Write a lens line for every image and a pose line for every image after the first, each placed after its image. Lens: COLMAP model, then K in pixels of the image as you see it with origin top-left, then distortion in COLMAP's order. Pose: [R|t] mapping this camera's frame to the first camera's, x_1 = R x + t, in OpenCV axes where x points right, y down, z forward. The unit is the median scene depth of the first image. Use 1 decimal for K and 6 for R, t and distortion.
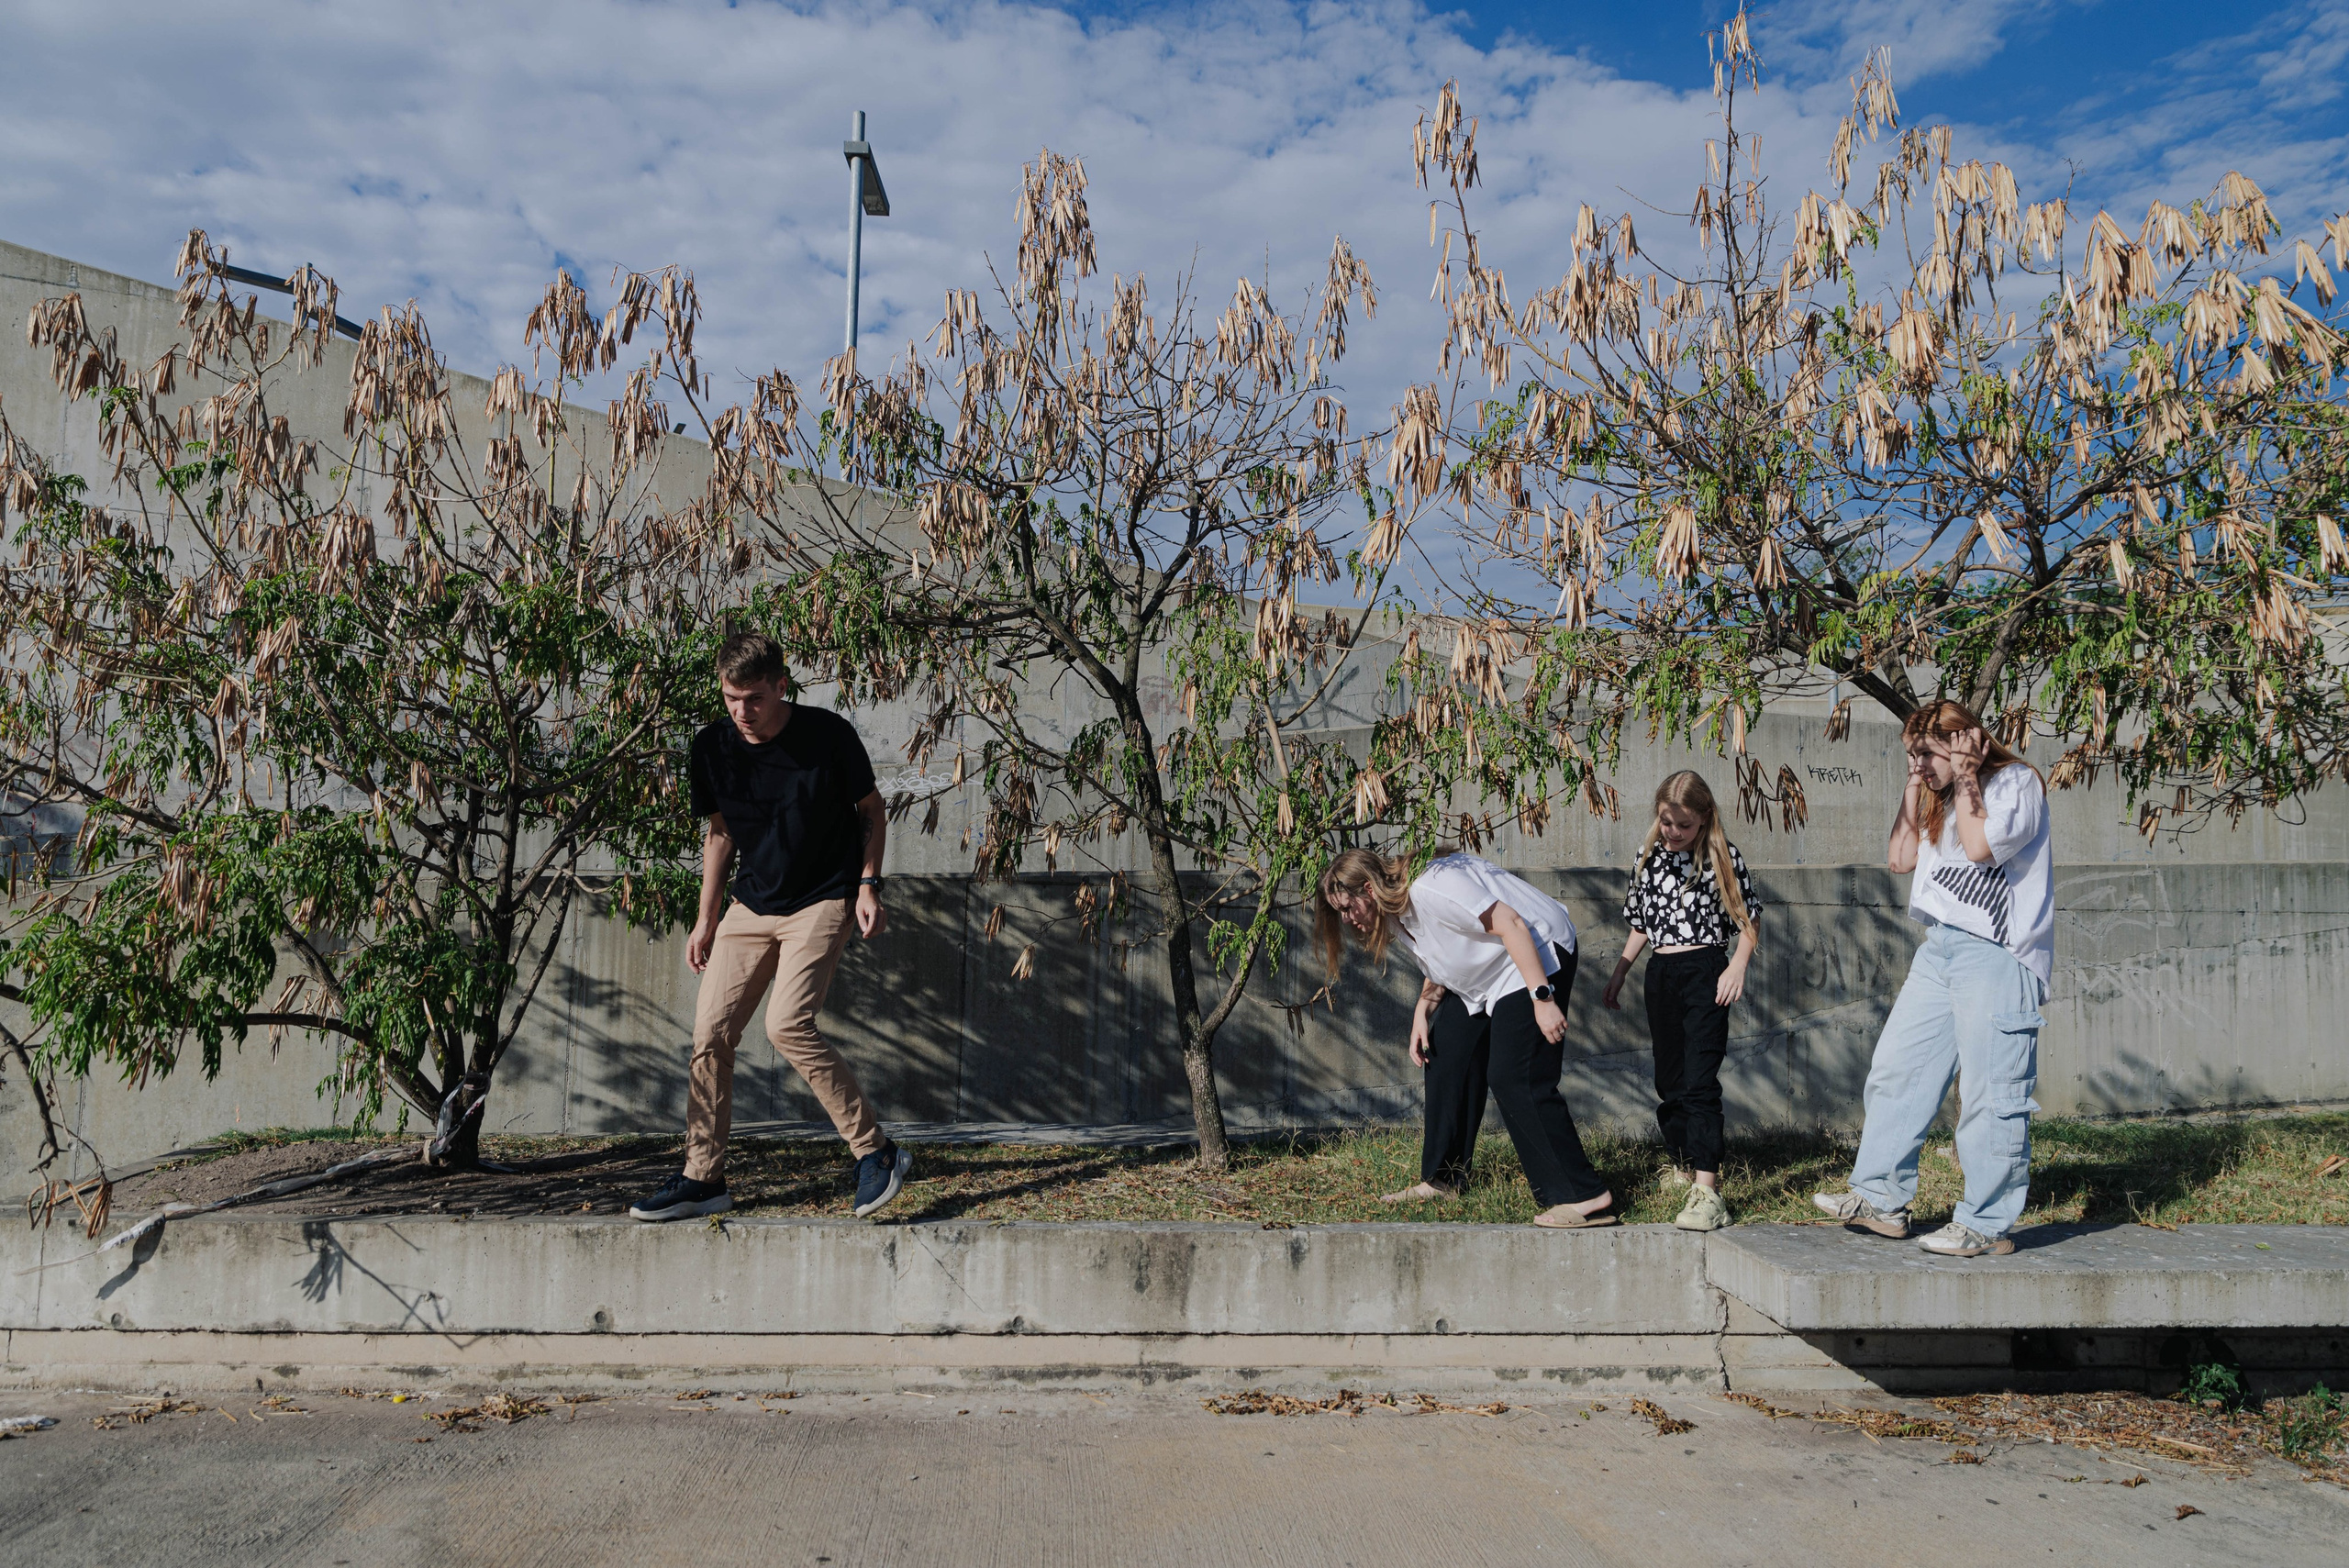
lens RADIAL K [[1515.4, 0, 1174.5], [0, 1515.4, 784.0], [0, 0, 1]] dist [-0.052282, 0.021201]
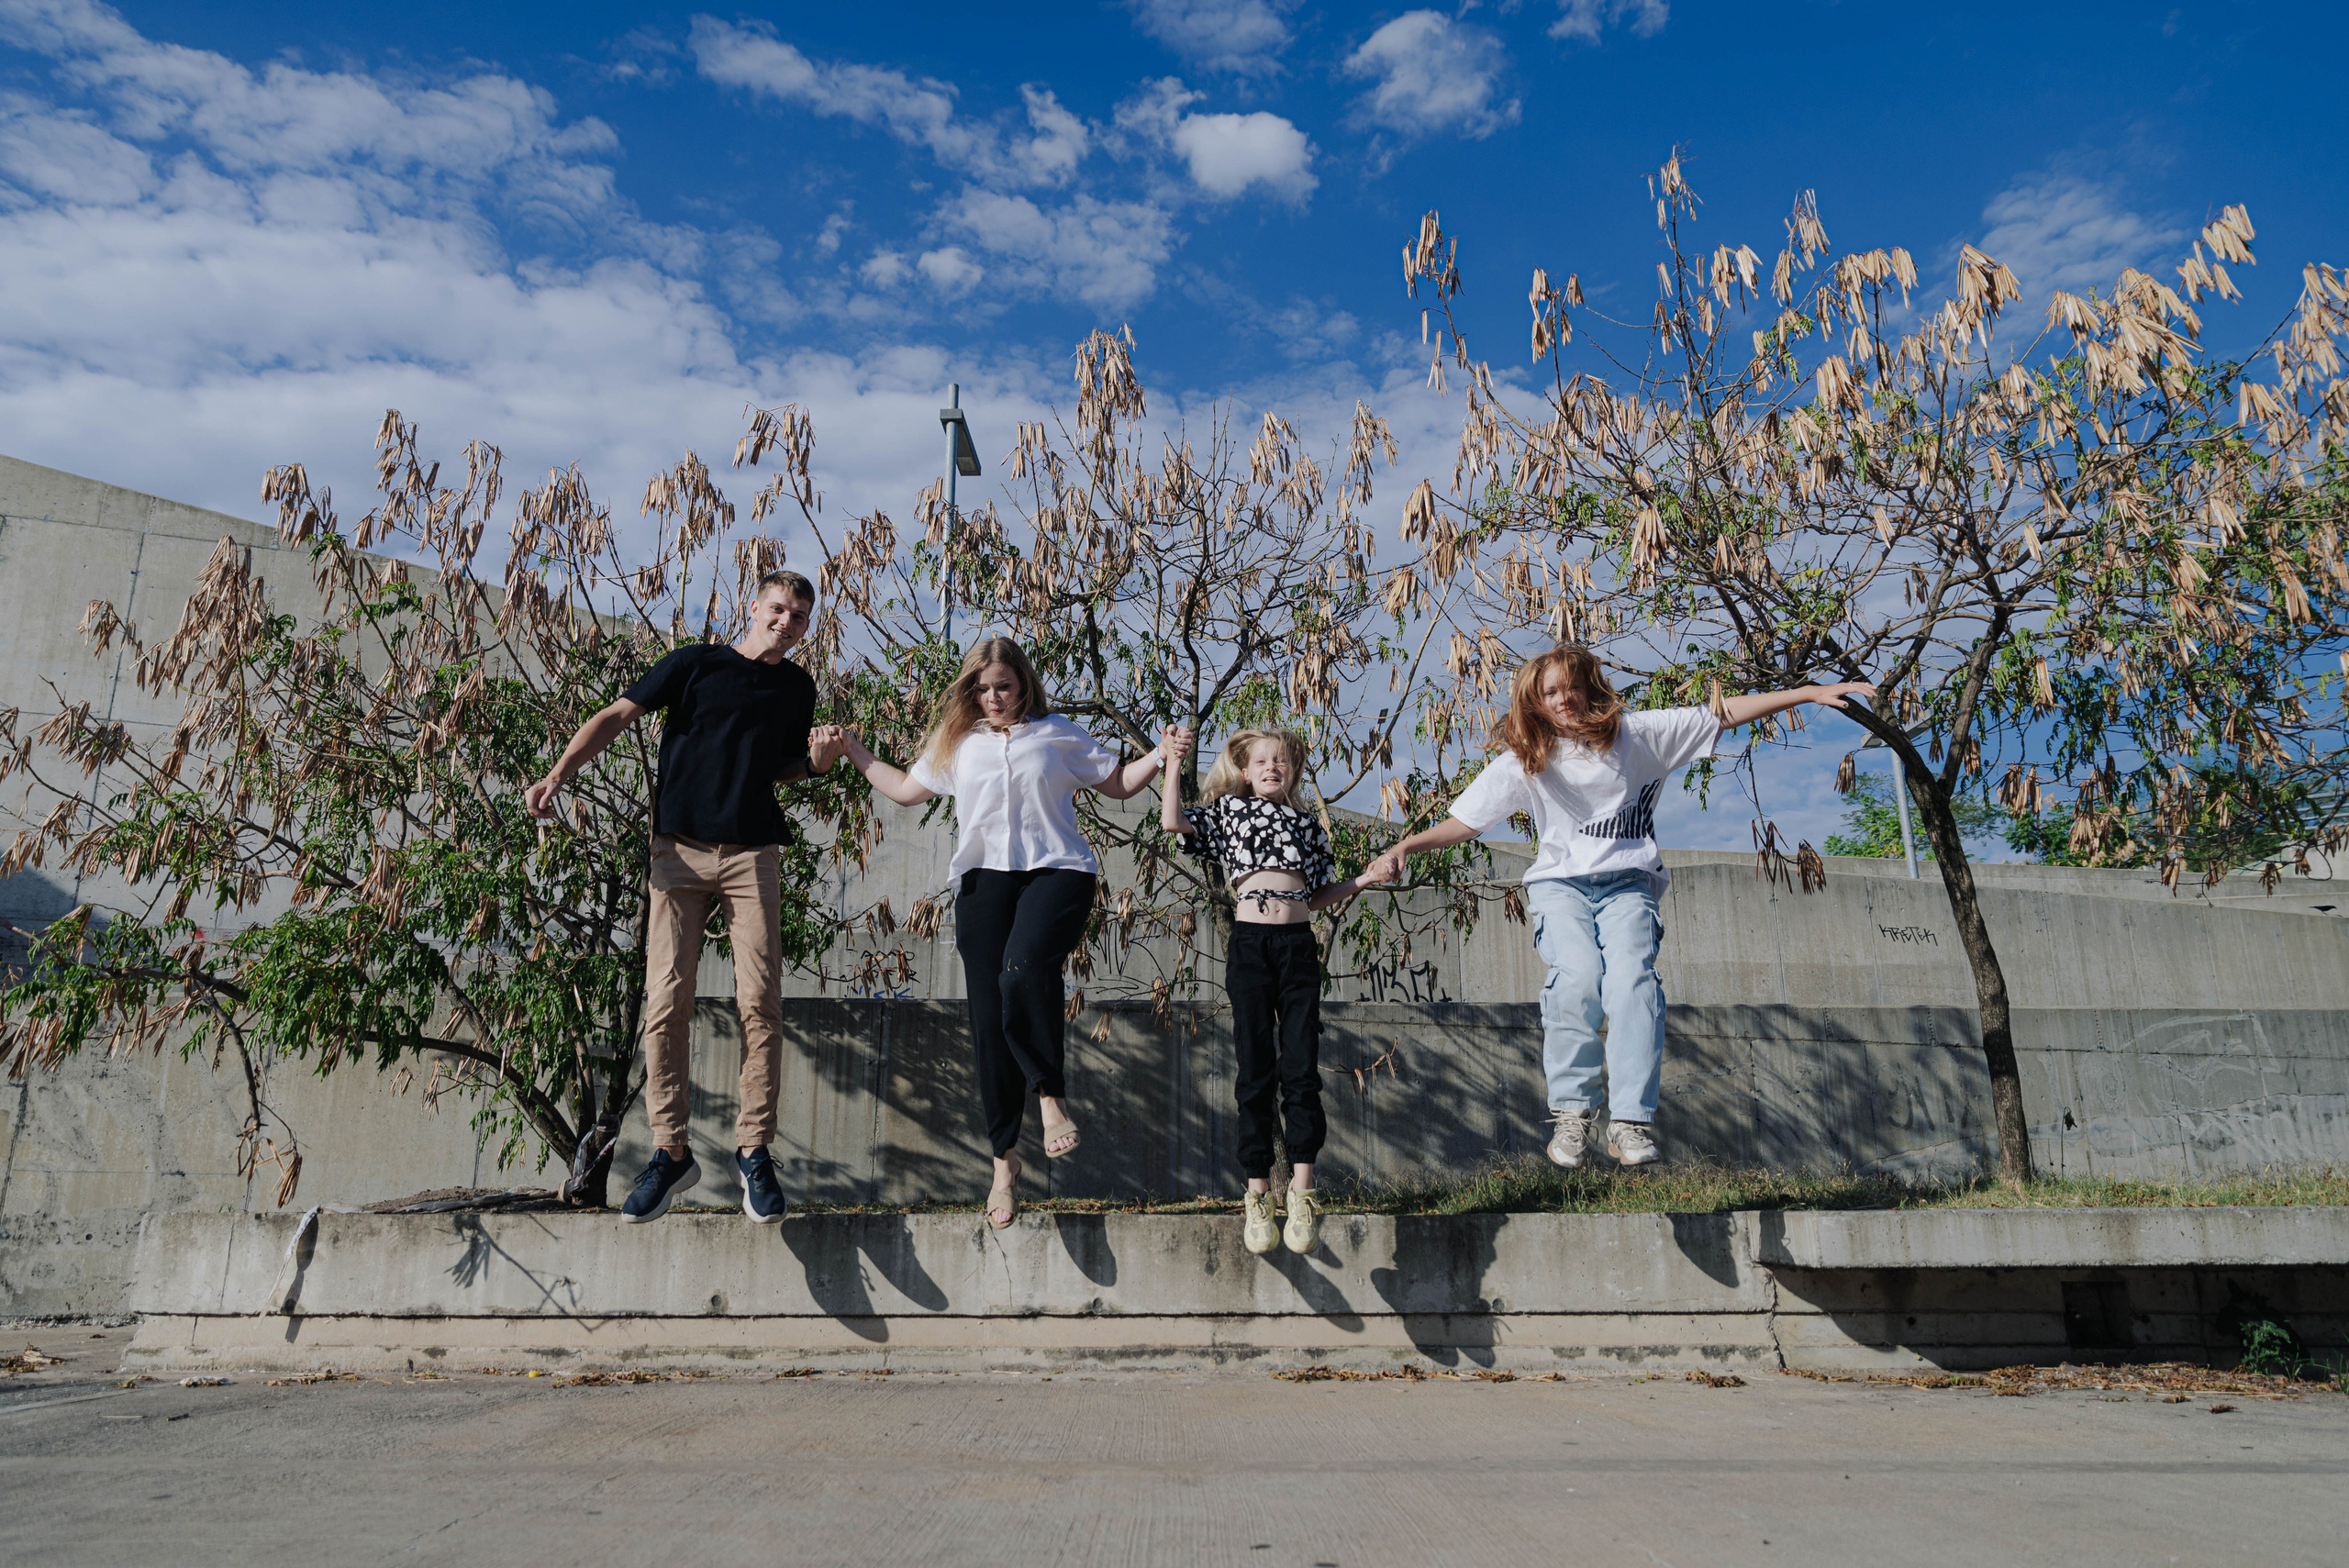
lens RADIAL K [[1515.4, 0, 1174.5], [0, 1515.4, 784.0], [0, 0, 1]] dist [-0.052282, 0.021201]
pose [[0.997164, -0.046982, -0.058799, 0.031528], [0.034991, 0.981065, -0.190489, 0.198881], [0.066636, 0.187891, 0.979927, -0.118882]]
